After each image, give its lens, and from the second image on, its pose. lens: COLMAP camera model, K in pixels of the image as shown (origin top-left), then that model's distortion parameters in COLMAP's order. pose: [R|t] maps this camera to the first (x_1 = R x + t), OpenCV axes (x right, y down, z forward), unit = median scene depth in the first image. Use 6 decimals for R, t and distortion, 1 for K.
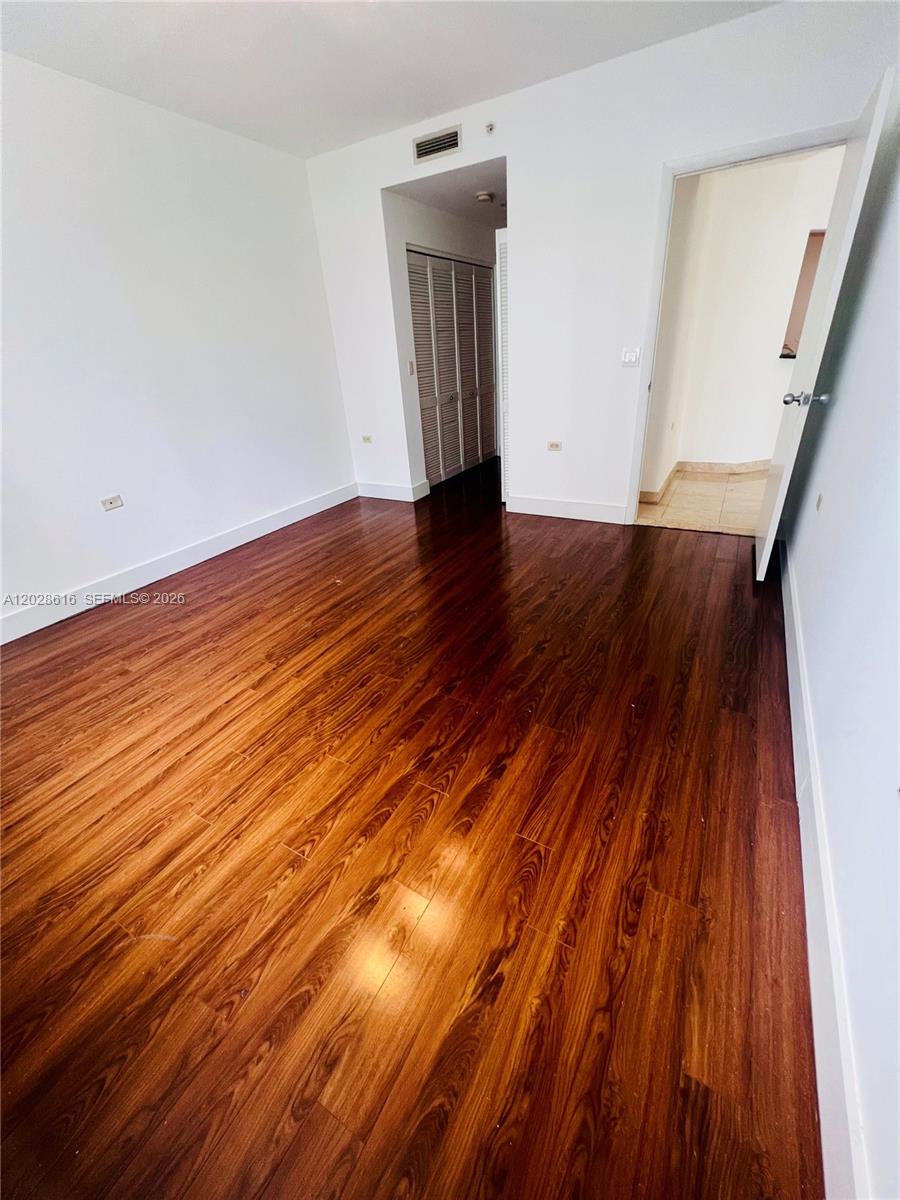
lens RADIAL K [[482.4, 0, 454.4], [0, 482.4, 598.9], [0, 0, 1]] dist [-0.000486, 0.000033]
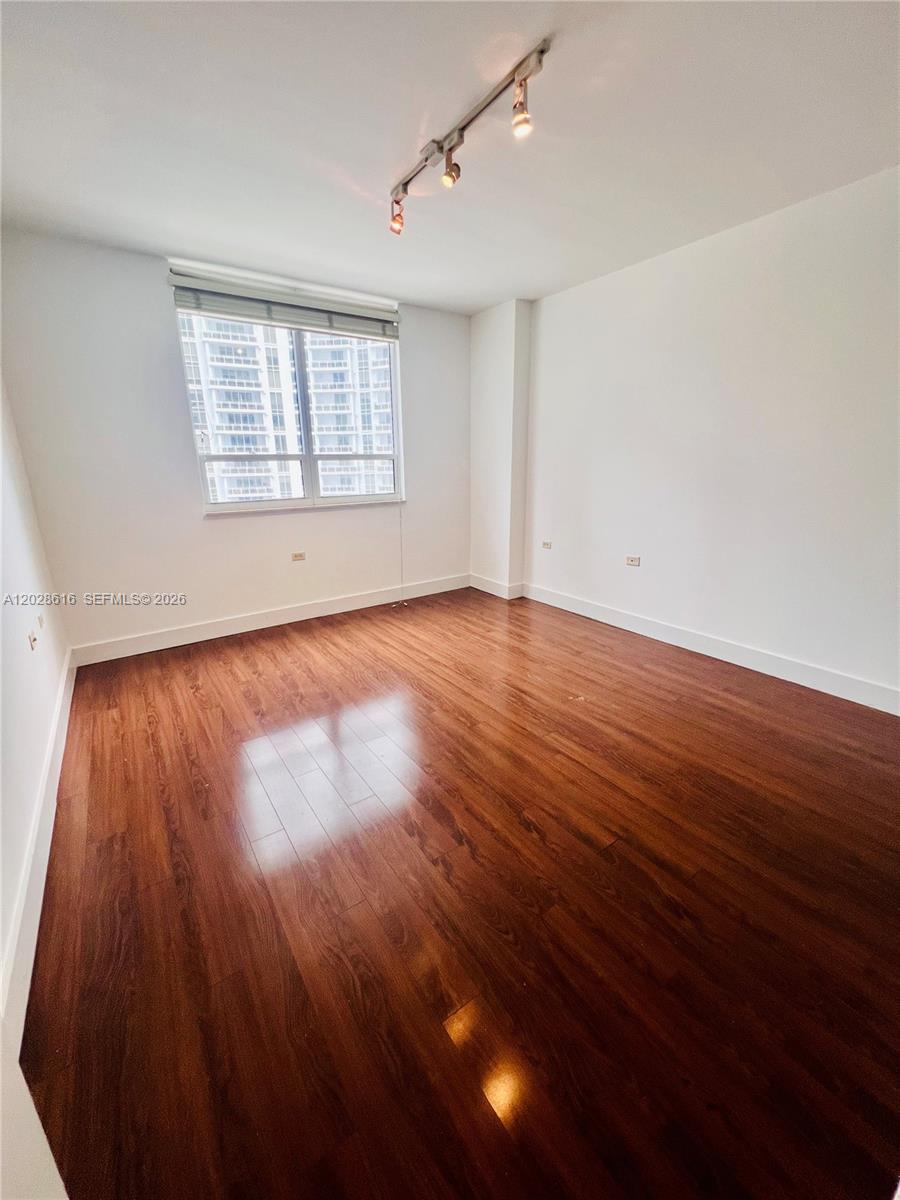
lens RADIAL K [[482.4, 0, 451.2], [0, 482.4, 598.2], [0, 0, 1]] dist [-0.000486, 0.000033]
pose [[-0.438360, 0.310319, -0.843530, 0.838522], [-0.381602, 0.785463, 0.487266, -0.783845], [0.813769, 0.535491, -0.225897, 1.338371]]
